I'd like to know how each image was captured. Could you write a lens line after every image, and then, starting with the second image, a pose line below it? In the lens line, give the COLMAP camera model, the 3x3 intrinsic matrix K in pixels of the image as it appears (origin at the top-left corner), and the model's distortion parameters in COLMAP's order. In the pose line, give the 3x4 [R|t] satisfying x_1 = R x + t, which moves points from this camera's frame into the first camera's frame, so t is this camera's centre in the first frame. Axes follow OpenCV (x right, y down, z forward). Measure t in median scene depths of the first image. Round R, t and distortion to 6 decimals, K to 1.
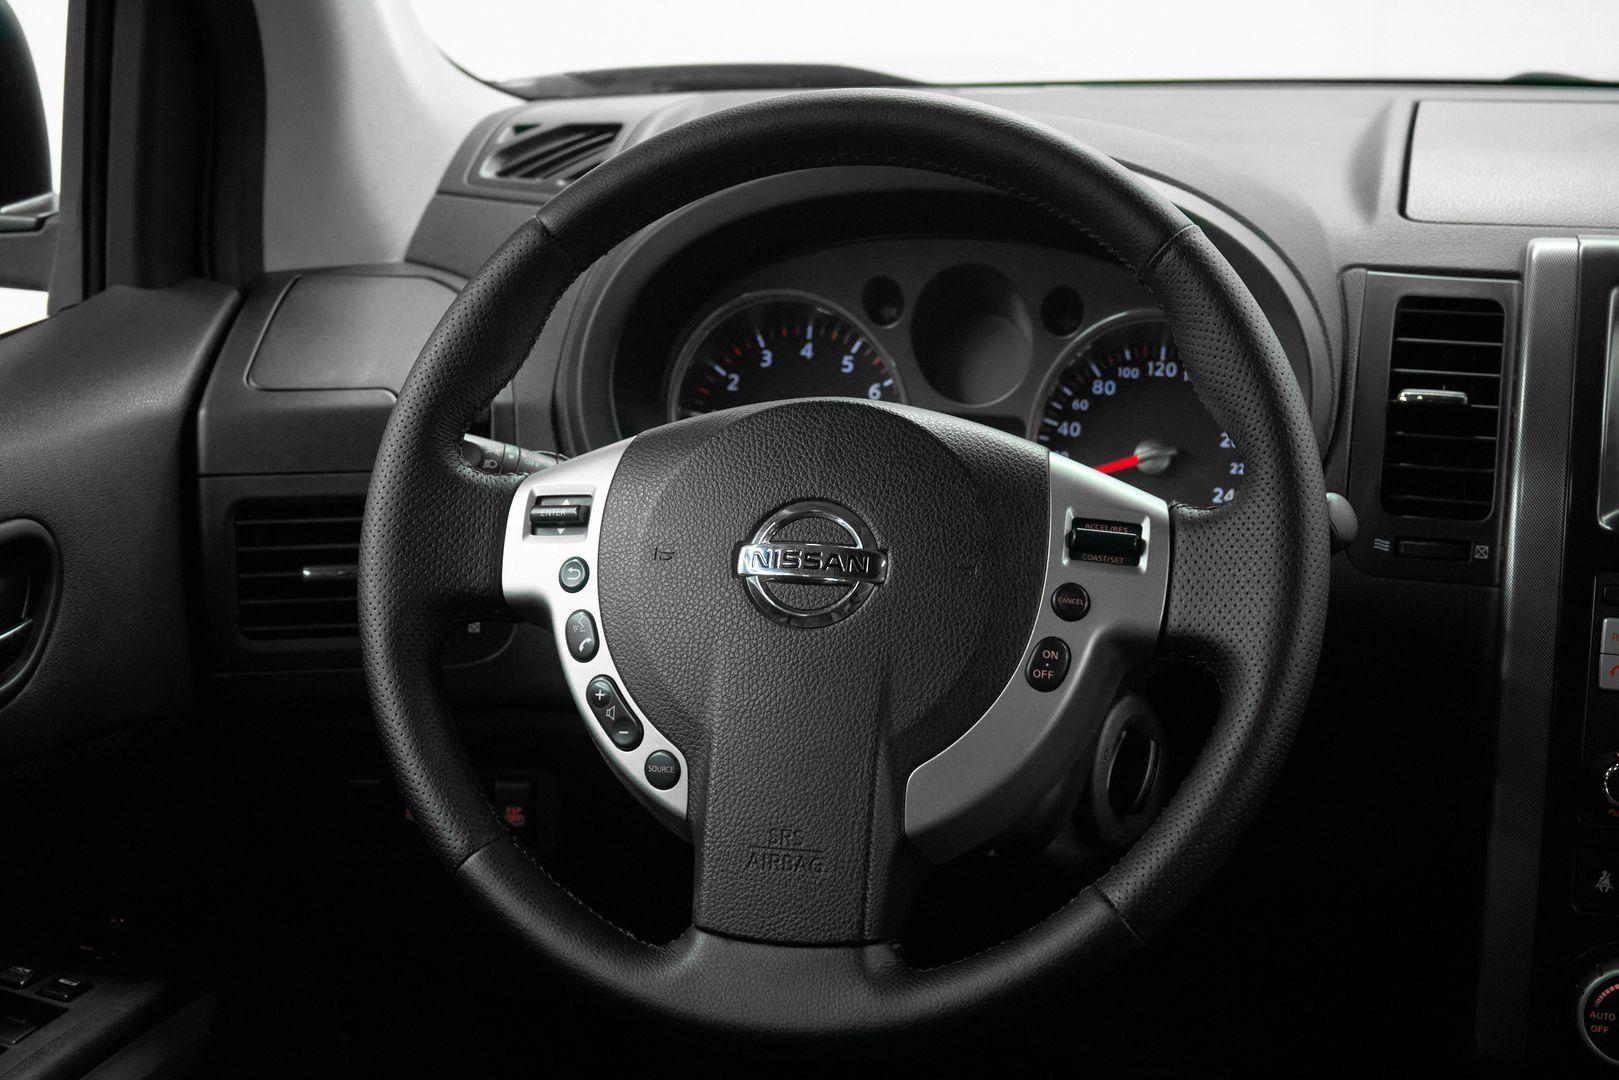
lens RADIAL K [[2803.0, 0, 795.1], [0, 2803.0, 551.6], [0, 0, 1]] dist [0.048951, 0.000000]
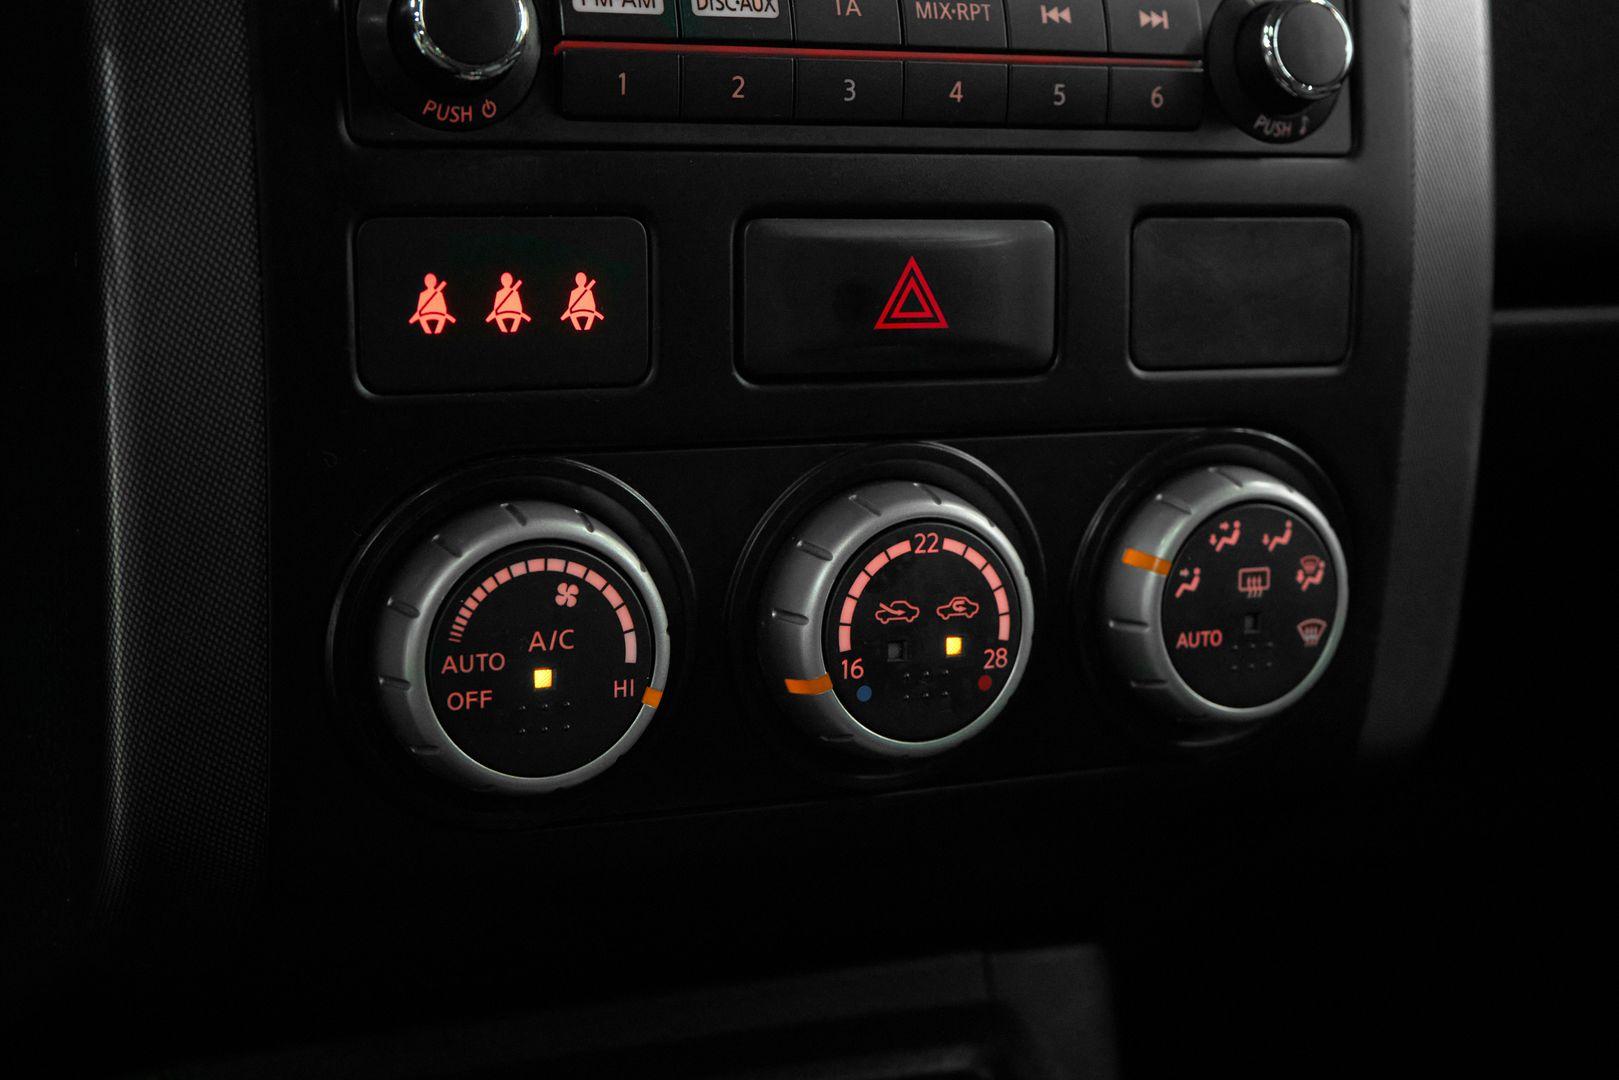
lens RADIAL K [[2575.5, 0, 805.8], [0, 2575.5, 536.6], [0, 0, 1]] dist [-0.020133, 0.000000]
pose [[0.781359, -0.126304, 0.611167, 0.110342], [0.111629, 0.991798, 0.062251, 0.125503], [-0.614017, 0.019584, 0.789050, 0.670616]]
